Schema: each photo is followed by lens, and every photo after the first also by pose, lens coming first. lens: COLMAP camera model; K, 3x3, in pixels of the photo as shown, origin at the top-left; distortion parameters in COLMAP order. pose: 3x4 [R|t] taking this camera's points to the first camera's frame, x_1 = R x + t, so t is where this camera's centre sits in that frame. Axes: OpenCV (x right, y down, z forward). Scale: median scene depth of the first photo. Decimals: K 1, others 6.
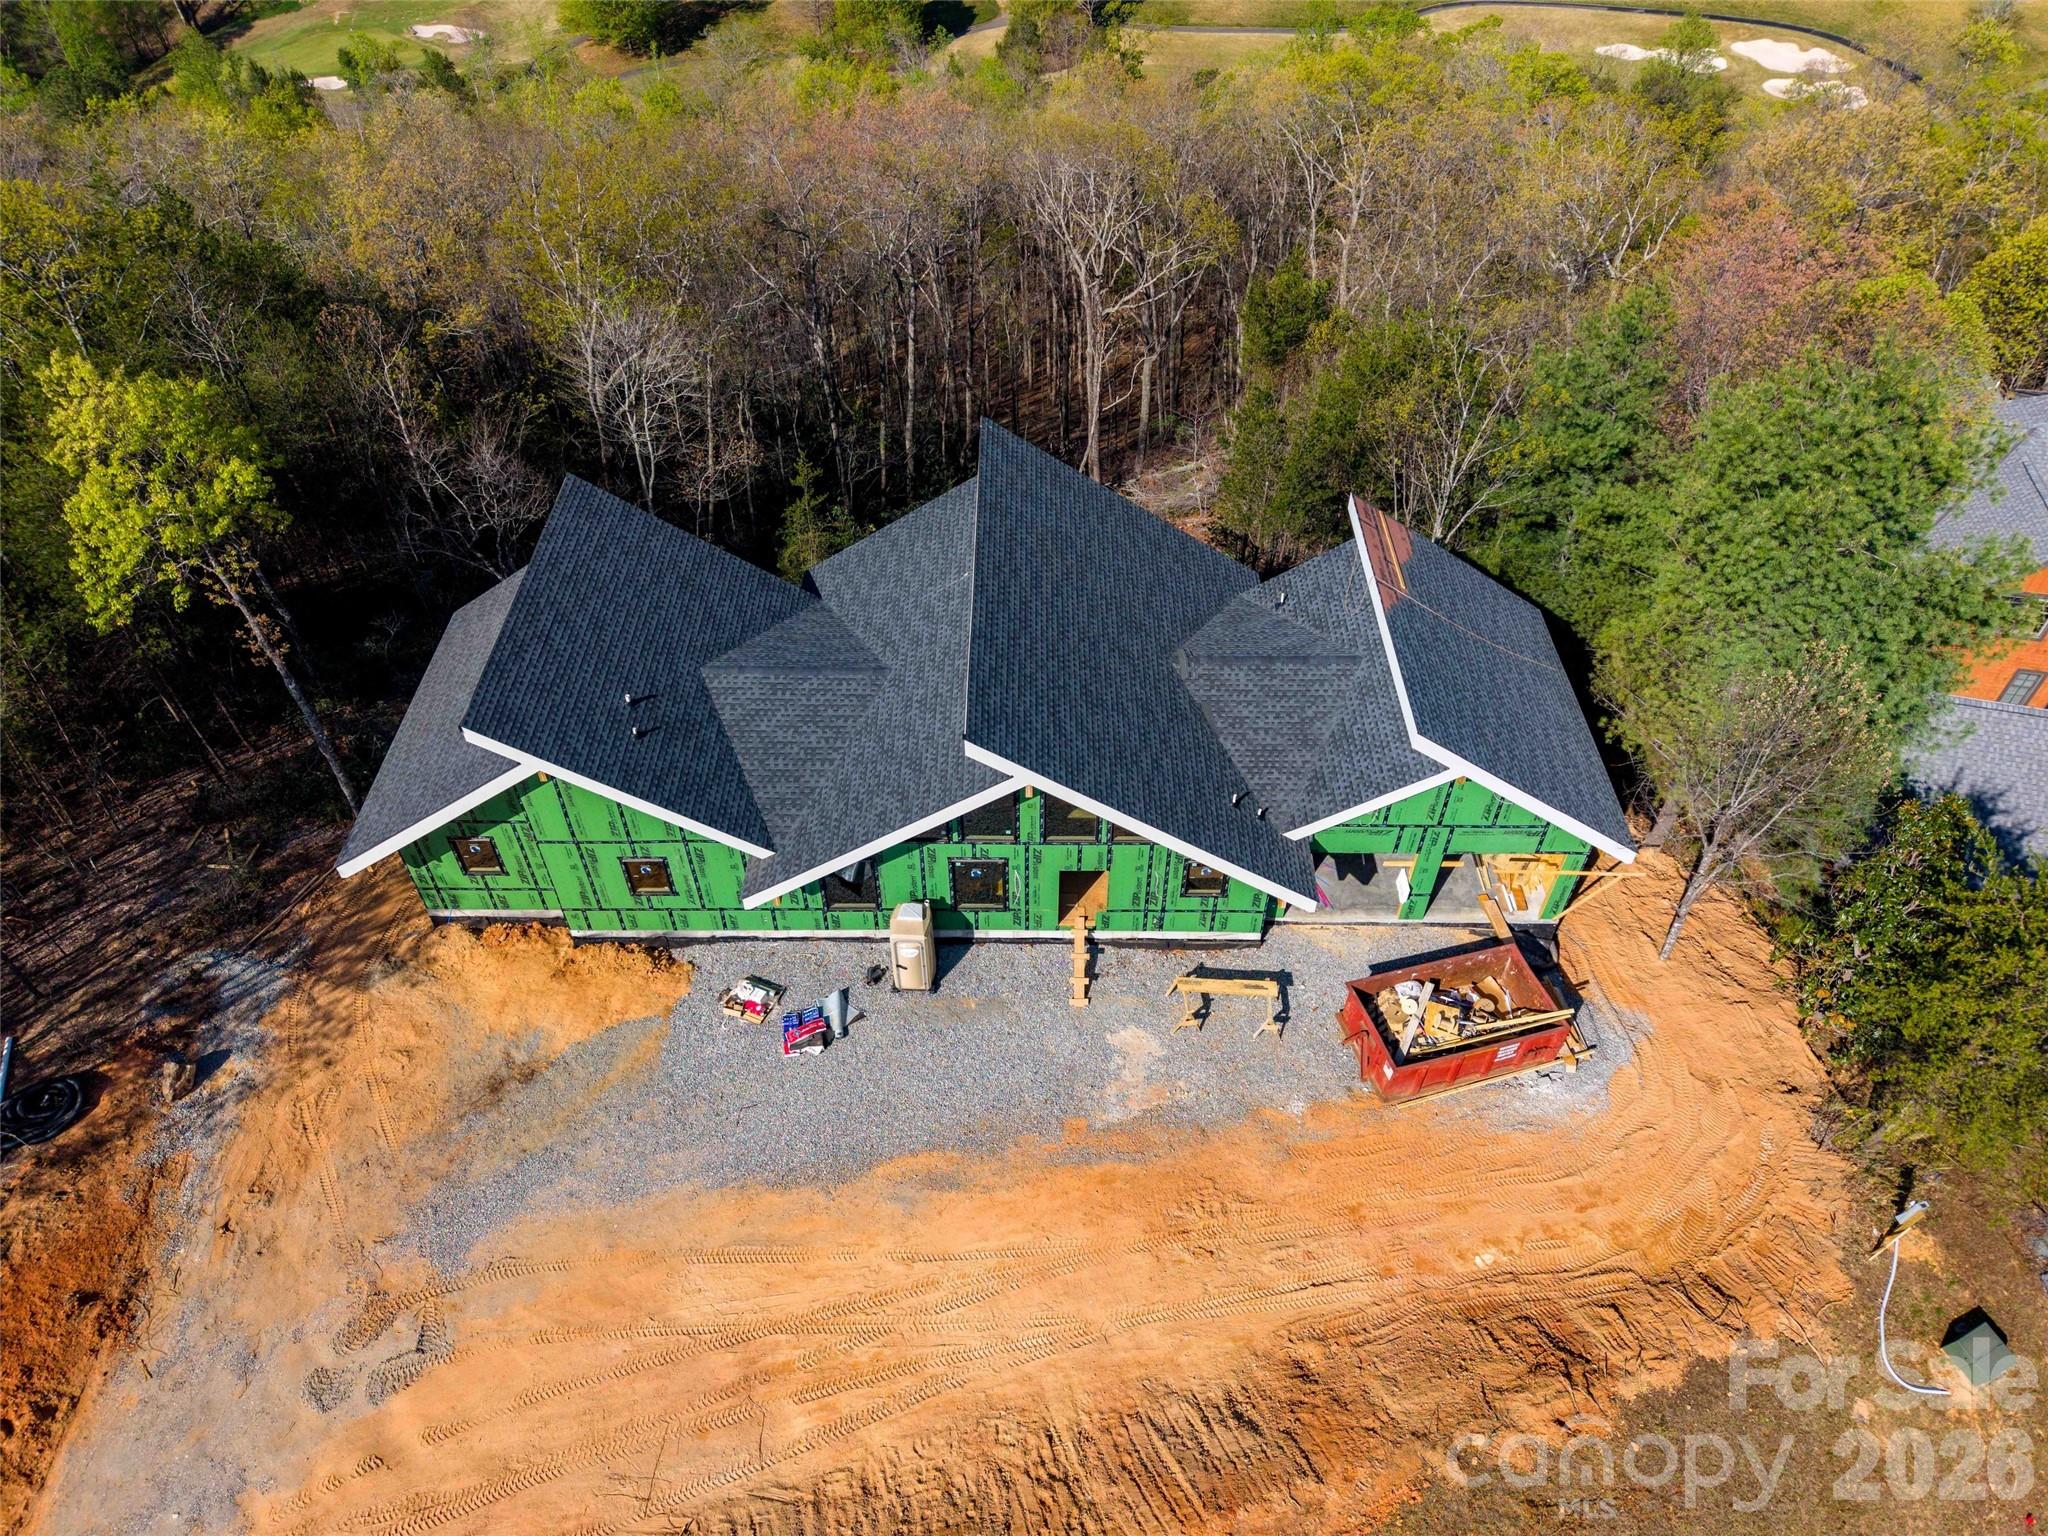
lens RADIAL K [[1376.4, 0, 1024.0], [0, 1376.4, 779.1], [0, 0, 1]] dist [0.007826, 0.000429]
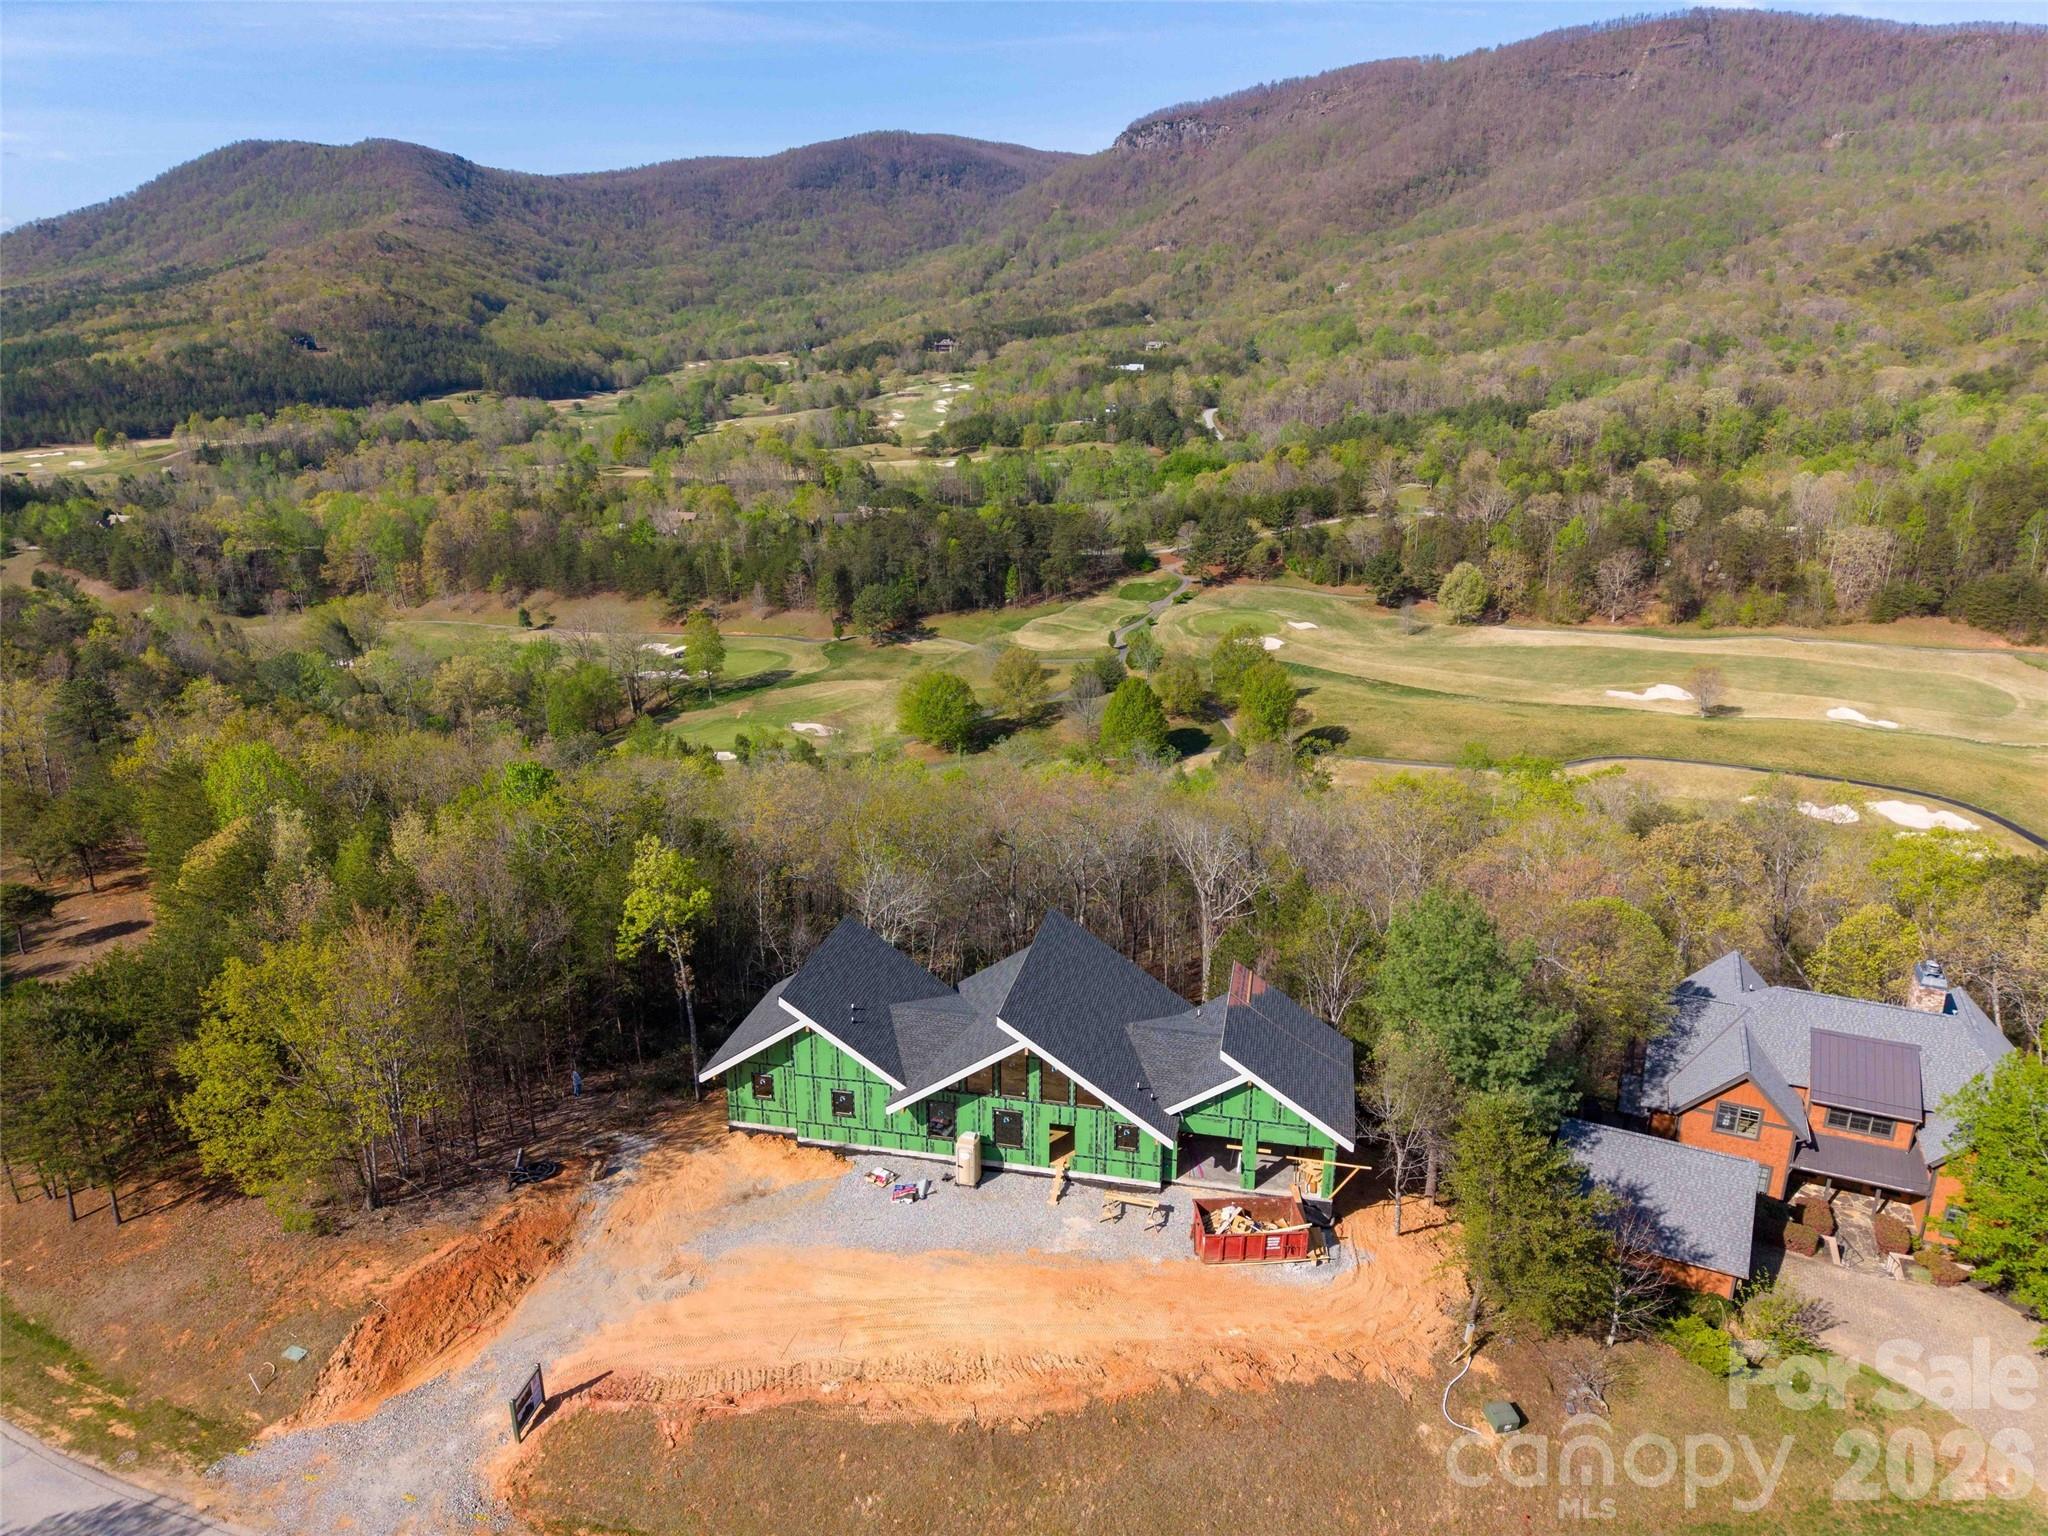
lens RADIAL K [[1376.4, 0, 1024.0], [0, 1376.4, 779.1], [0, 0, 1]] dist [0.007826, 0.000429]
pose [[0.978677, 0.066488, -0.194349, 0.320515], [-0.148112, 0.883990, -0.443424, 0.481327], [0.142321, 0.462754, 0.874988, -0.867741]]
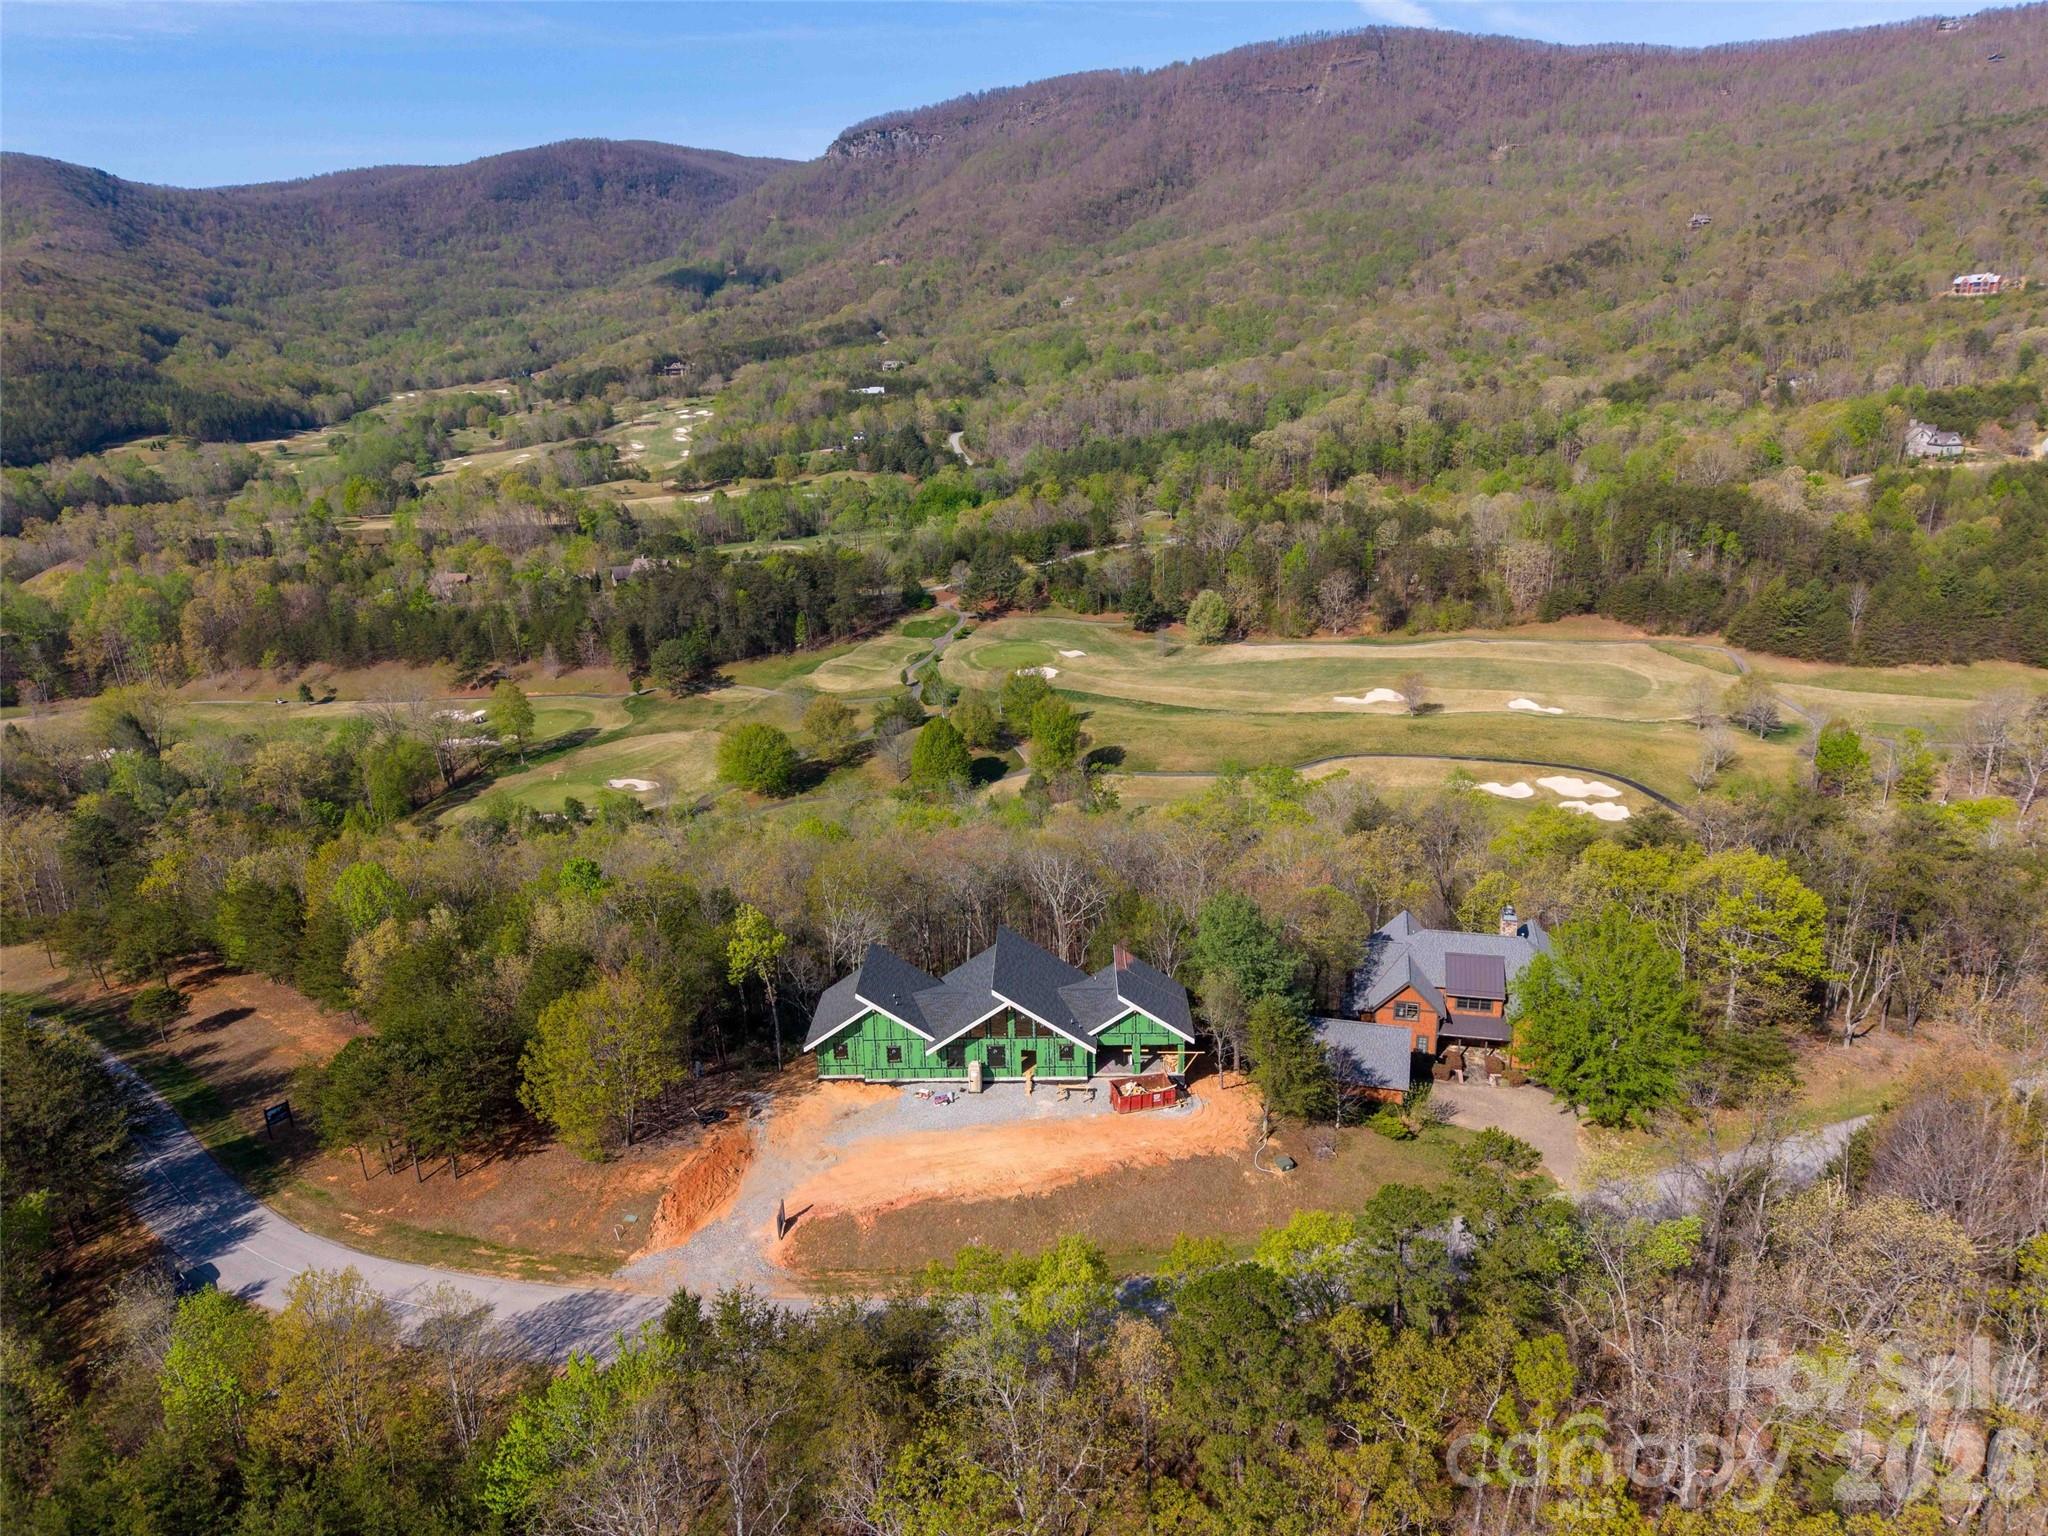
lens RADIAL K [[1421.1, 0, 1024.0], [0, 1421.1, 768.0], [0, 0, 1]] dist [0.034492, -0.003682]
pose [[0.999598, -0.015952, -0.023456, 0.119367], [0.003064, 0.882771, -0.469793, 1.027476], [0.028200, 0.469532, 0.882465, -2.216115]]
